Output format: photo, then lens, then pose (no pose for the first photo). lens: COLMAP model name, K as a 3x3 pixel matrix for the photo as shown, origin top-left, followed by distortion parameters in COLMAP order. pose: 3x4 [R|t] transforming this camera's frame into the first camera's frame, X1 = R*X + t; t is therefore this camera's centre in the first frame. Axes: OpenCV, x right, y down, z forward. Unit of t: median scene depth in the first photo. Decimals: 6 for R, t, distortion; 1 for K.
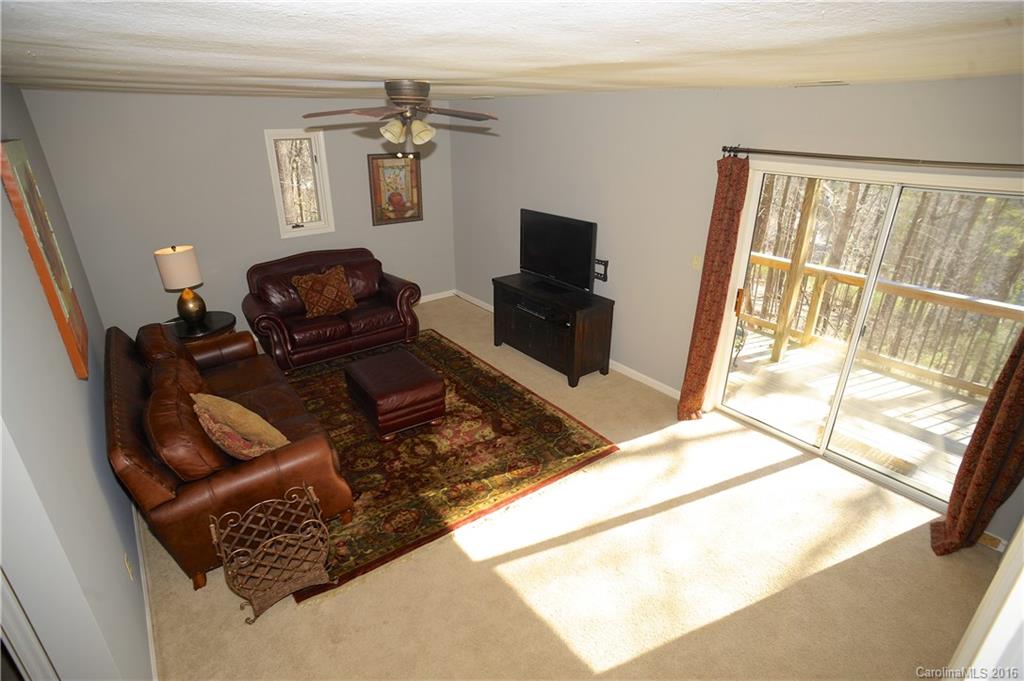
lens RADIAL K [[518.1, 0, 514.1], [0, 518.1, 341.3], [0, 0, 1]] dist [-0.086825, 0.048879]
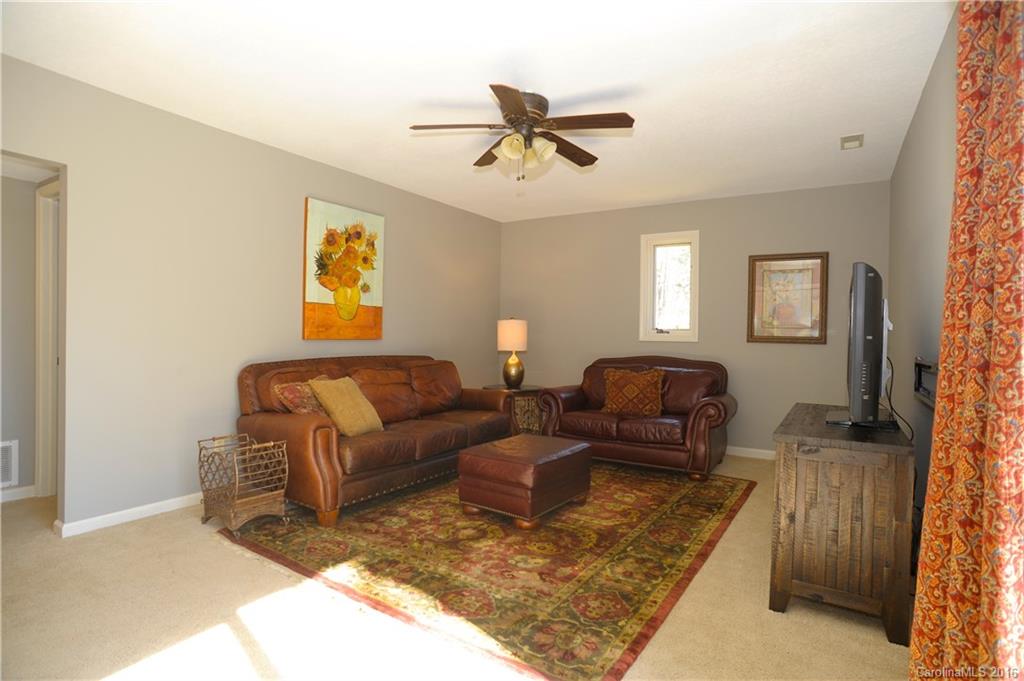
lens RADIAL K [[518.1, 0, 514.1], [0, 518.1, 341.3], [0, 0, 1]] dist [-0.086825, 0.048879]
pose [[0.344527, 0.020811, -0.938546, 0.365611], [-0.385116, 0.914890, -0.121084, 0.009367], [0.856147, 0.403166, 0.323219, 0.463577]]
